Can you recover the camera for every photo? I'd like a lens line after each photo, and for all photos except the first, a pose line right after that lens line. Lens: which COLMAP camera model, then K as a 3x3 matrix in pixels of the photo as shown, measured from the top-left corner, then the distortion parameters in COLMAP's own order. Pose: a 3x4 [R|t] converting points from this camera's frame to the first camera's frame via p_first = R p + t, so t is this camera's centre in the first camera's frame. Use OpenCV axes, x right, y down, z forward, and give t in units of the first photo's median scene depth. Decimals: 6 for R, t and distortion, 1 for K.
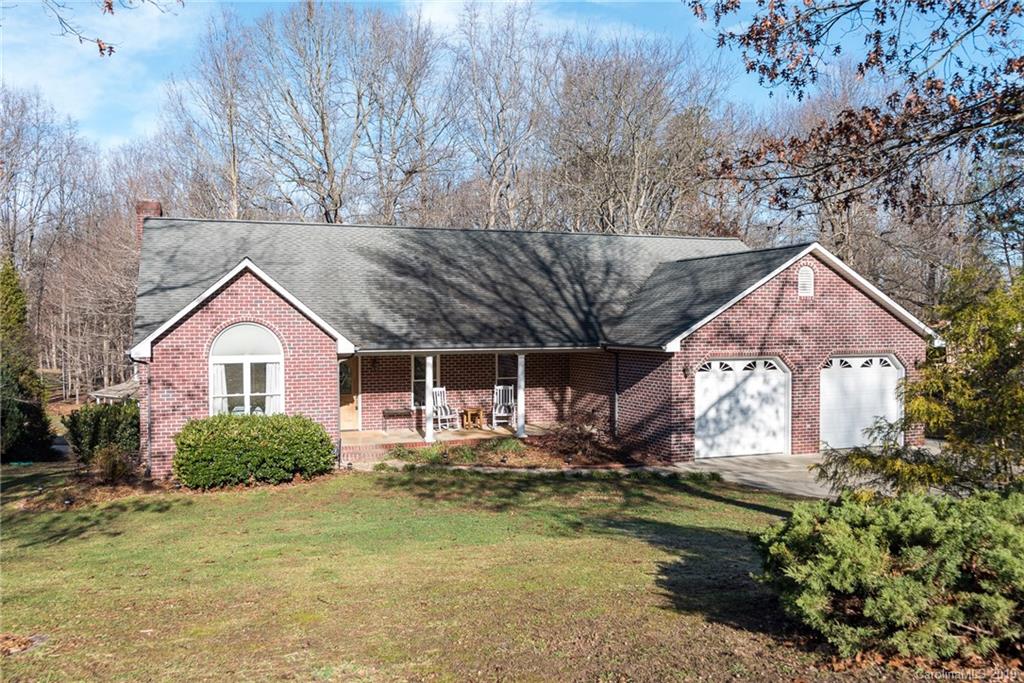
lens RADIAL K [[873.5, 0, 513.8], [0, 873.5, 340.4], [0, 0, 1]] dist [0.015650, -0.000423]
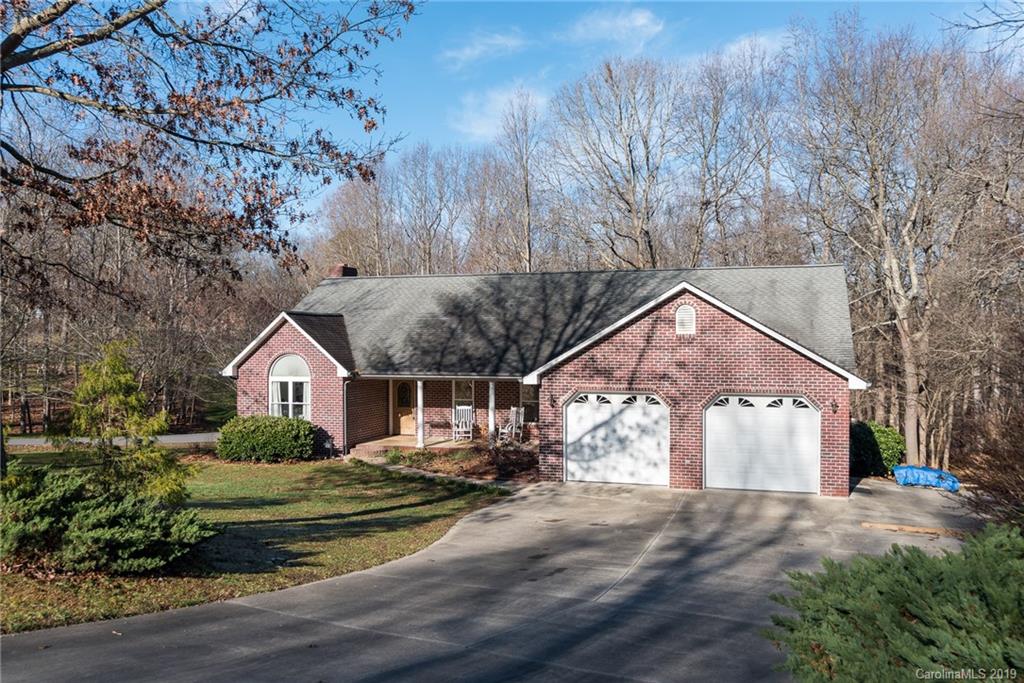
lens RADIAL K [[873.5, 0, 510.1], [0, 873.5, 340.2], [0, 0, 1]] dist [0.015650, -0.000423]
pose [[0.773349, -0.000576, -0.633981, 0.842780], [-0.012824, 0.999781, -0.016551, -0.022827], [0.633851, 0.020930, 0.773172, 0.080261]]
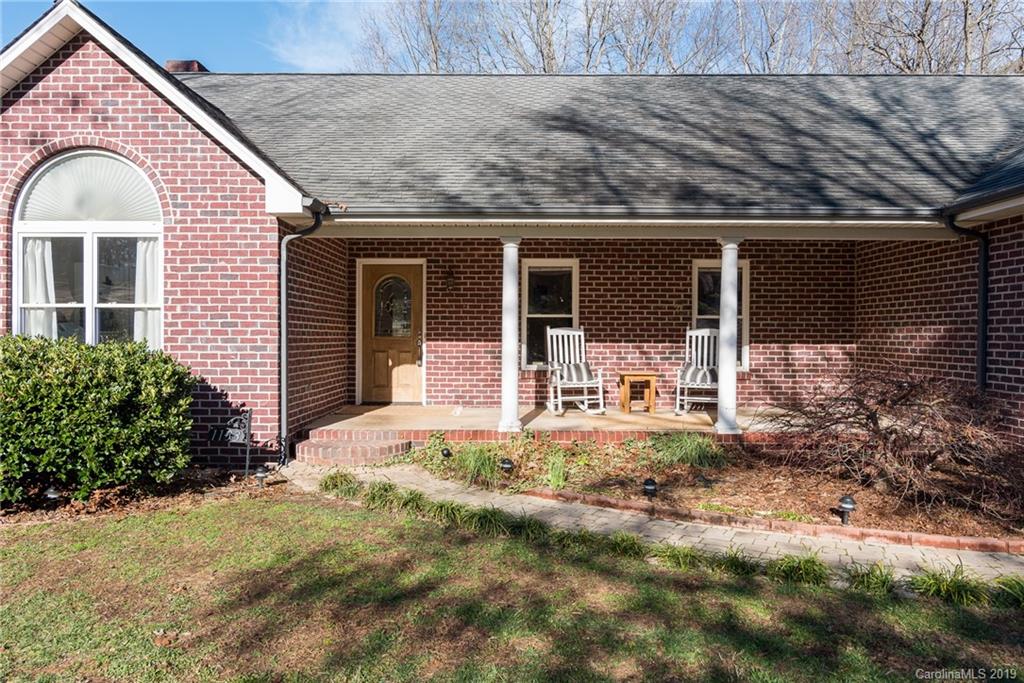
lens RADIAL K [[745.2, 0, 512.2], [0, 745.2, 342.2], [0, 0, 1]] dist [-0.003714, -0.000585]
pose [[0.929005, 0.007507, -0.369991, 0.046671], [-0.013553, 0.999814, -0.013745, 0.076897], [0.369819, 0.017784, 0.928934, 0.653072]]
